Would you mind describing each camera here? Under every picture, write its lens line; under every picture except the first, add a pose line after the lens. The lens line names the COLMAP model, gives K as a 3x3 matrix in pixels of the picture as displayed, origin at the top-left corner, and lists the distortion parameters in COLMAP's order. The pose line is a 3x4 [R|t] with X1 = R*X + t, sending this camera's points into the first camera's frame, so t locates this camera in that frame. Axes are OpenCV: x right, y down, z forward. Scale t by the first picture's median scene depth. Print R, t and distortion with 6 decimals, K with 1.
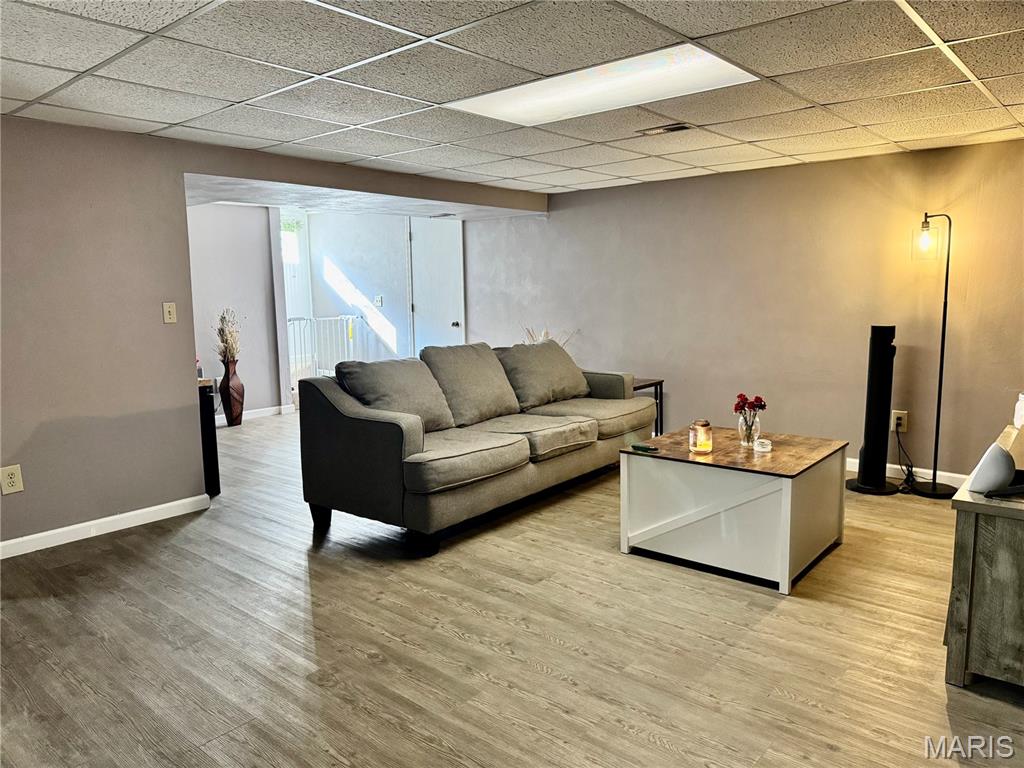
lens RADIAL K [[718.2, 0, 512.0], [0, 718.2, 384.0], [0, 0, 1]] dist [0.061375, 0.000706]
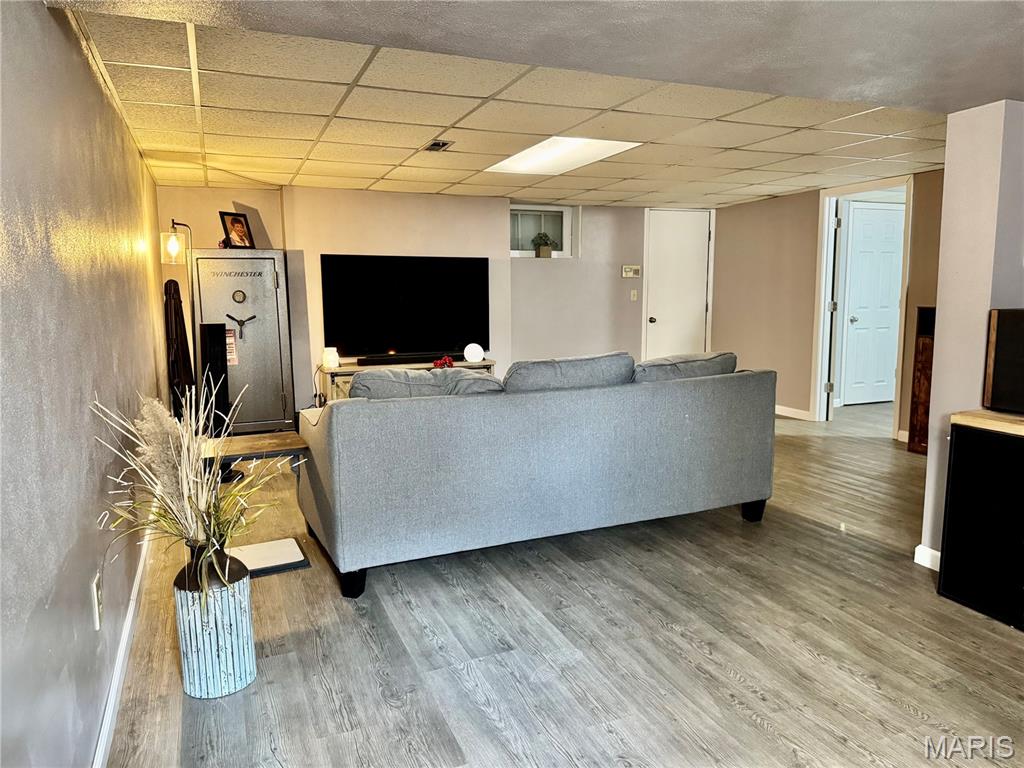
lens RADIAL K [[718.7, 0, 512.0], [0, 718.7, 384.0], [0, 0, 1]] dist [0.056193, -0.085002]
pose [[-0.893226, -0.039633, 0.447858, -0.559994], [0.075853, 0.968545, 0.236995, -0.325936], [-0.443163, 0.245662, -0.862123, 2.677499]]
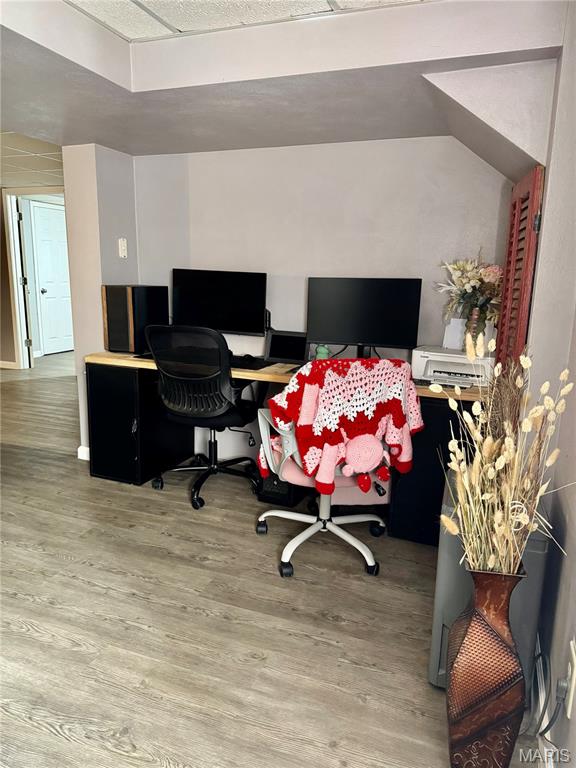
lens RADIAL K [[539.0, 0, 288.0], [0, 539.0, 384.0], [0, 0, 1]] dist [0.056193, -0.085002]
pose [[-0.935819, 0.060635, -0.347228, -0.654885], [-0.058683, 0.944545, 0.323097, -0.334755], [0.347563, 0.322737, -0.880364, 2.704913]]
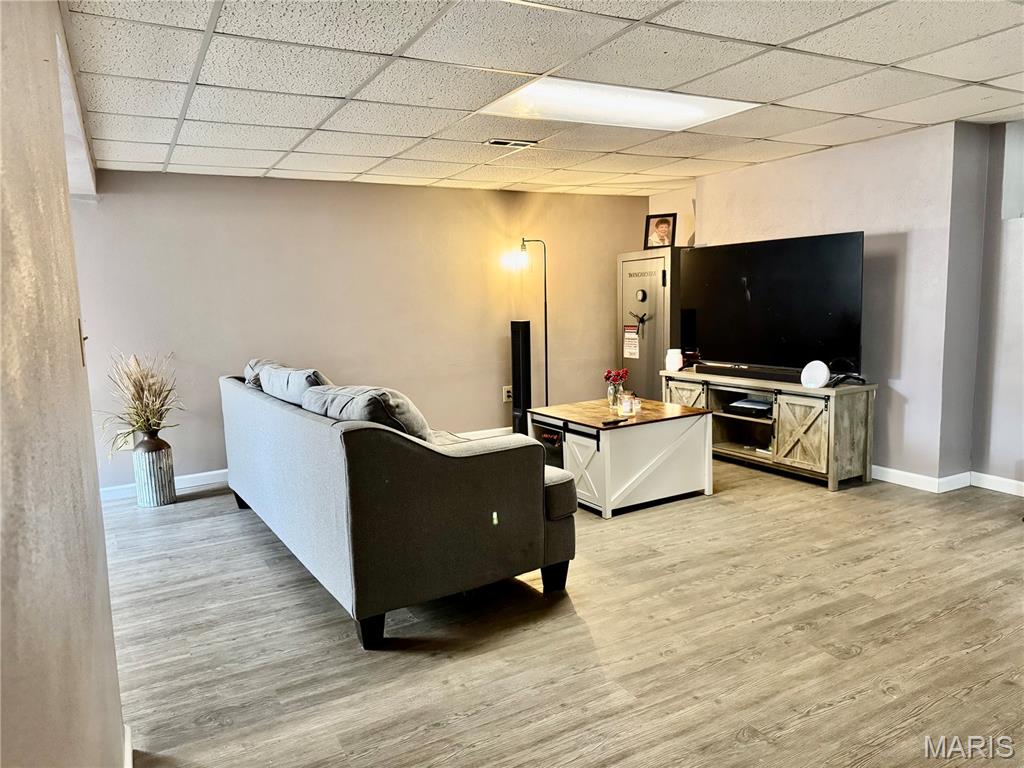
lens RADIAL K [[718.7, 0, 512.0], [0, 718.7, 384.0], [0, 0, 1]] dist [0.056193, -0.085002]
pose [[0.347309, -0.117485, 0.930362, -1.113512], [0.151355, 0.986136, 0.068027, -0.088326], [-0.925456, 0.117189, 0.360276, 0.860657]]
